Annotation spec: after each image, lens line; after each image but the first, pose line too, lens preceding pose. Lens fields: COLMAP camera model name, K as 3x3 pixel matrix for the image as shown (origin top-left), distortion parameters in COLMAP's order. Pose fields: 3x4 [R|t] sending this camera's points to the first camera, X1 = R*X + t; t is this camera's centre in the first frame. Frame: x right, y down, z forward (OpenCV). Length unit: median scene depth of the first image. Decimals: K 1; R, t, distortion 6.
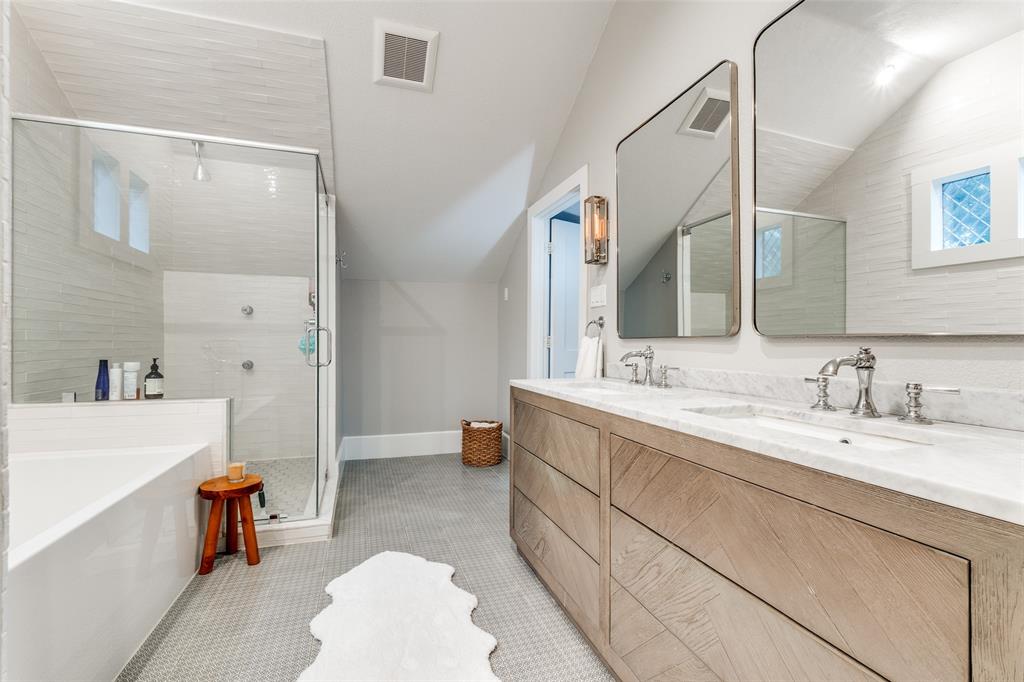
lens RADIAL K [[457.8, 0, 508.3], [0, 457.8, 333.6], [0, 0, 1]] dist [0.000296, 0.000051]
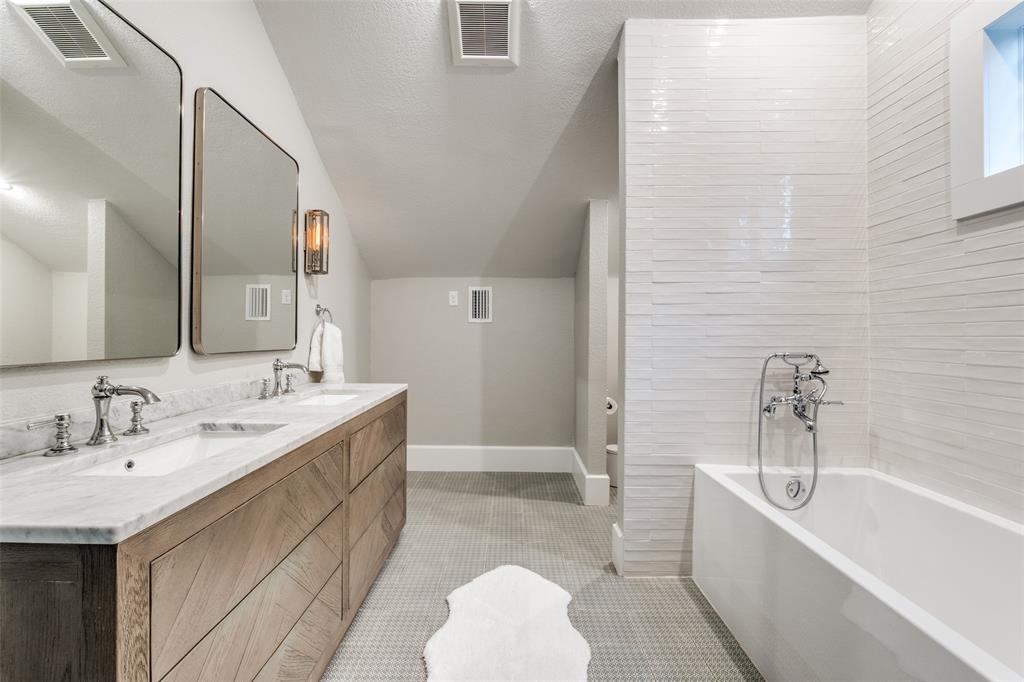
lens RADIAL K [[457.8, 0, 508.3], [0, 457.8, 333.6], [0, 0, 1]] dist [0.000296, 0.000051]
pose [[-0.946093, 0.002250, 0.323888, -0.494076], [-0.002627, 0.999890, -0.014620, -0.030112], [-0.323885, -0.014683, -0.945982, 1.733723]]
